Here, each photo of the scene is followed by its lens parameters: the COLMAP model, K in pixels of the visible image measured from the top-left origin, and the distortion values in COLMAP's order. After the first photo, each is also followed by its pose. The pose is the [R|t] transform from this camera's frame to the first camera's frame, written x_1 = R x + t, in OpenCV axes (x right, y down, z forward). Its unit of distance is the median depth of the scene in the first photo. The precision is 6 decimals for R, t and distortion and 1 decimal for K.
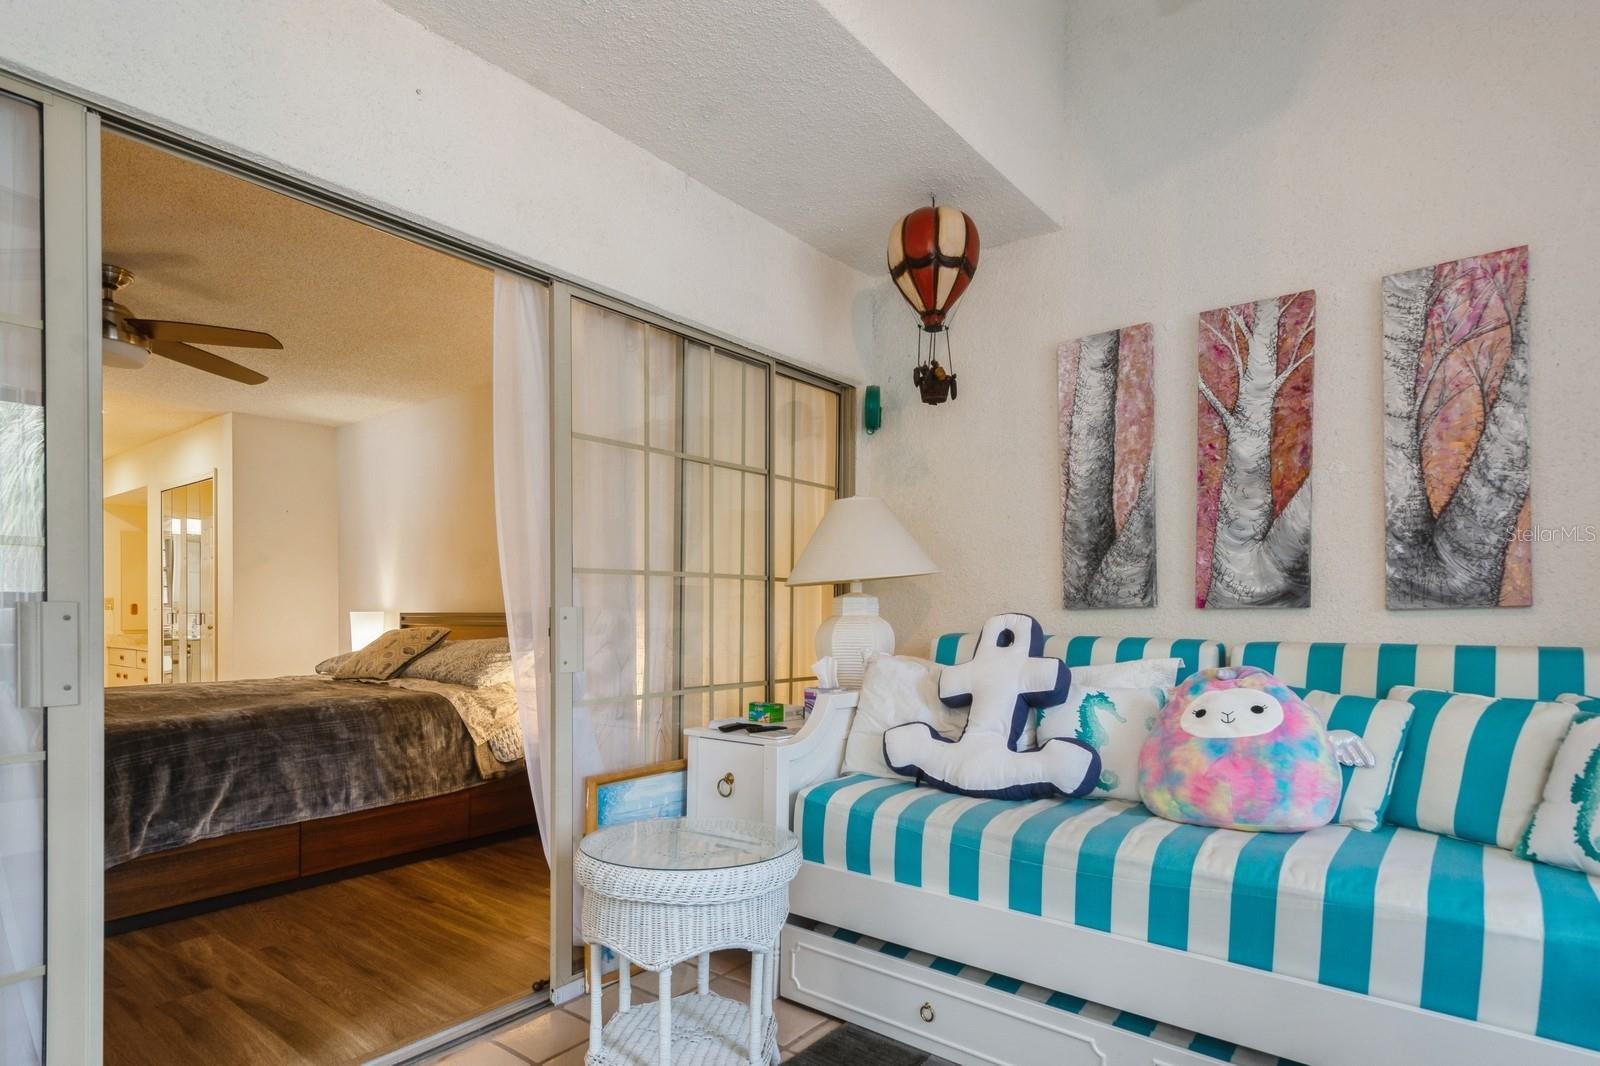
lens RADIAL K [[841.4, 0, 807.5], [0, 841.4, 609.0], [0, 0, 1]] dist [0.018639, -0.003787]
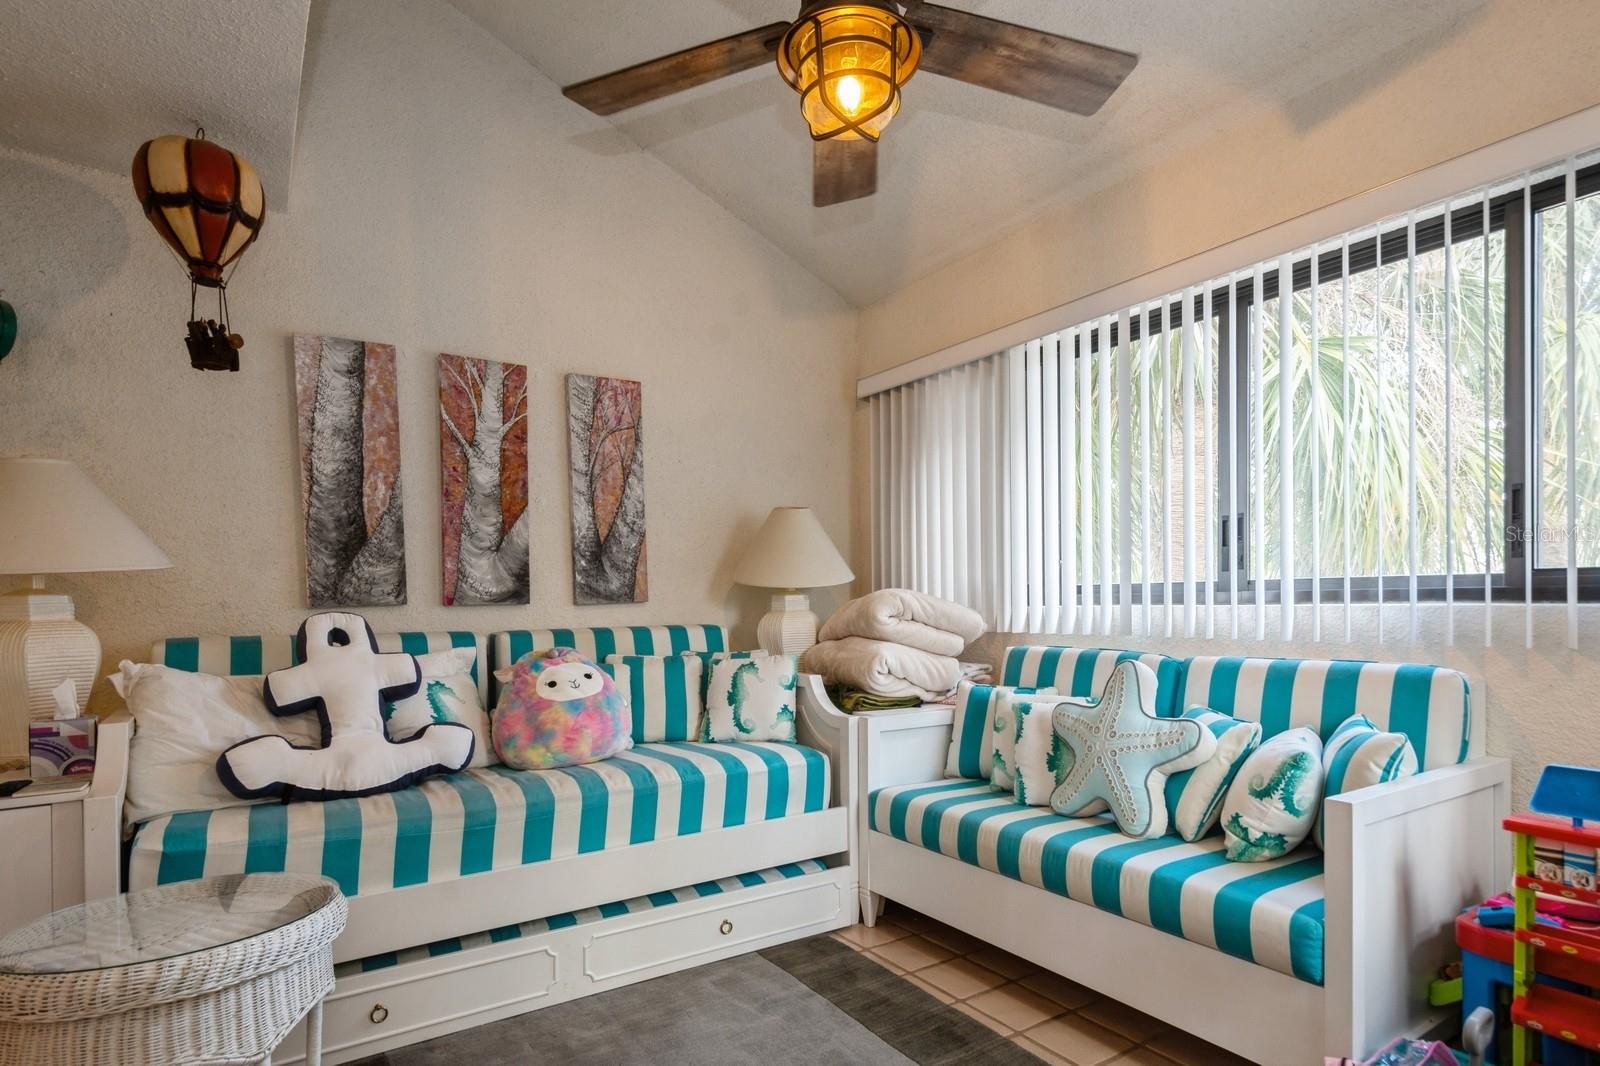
lens RADIAL K [[841.4, 0, 811.0], [0, 841.4, 604.8], [0, 0, 1]] dist [0.018639, -0.003787]
pose [[0.306580, -0.009184, 0.951801, -0.526091], [0.010806, 0.999923, 0.006168, -0.003456], [-0.951784, 0.008394, 0.306656, 0.165540]]
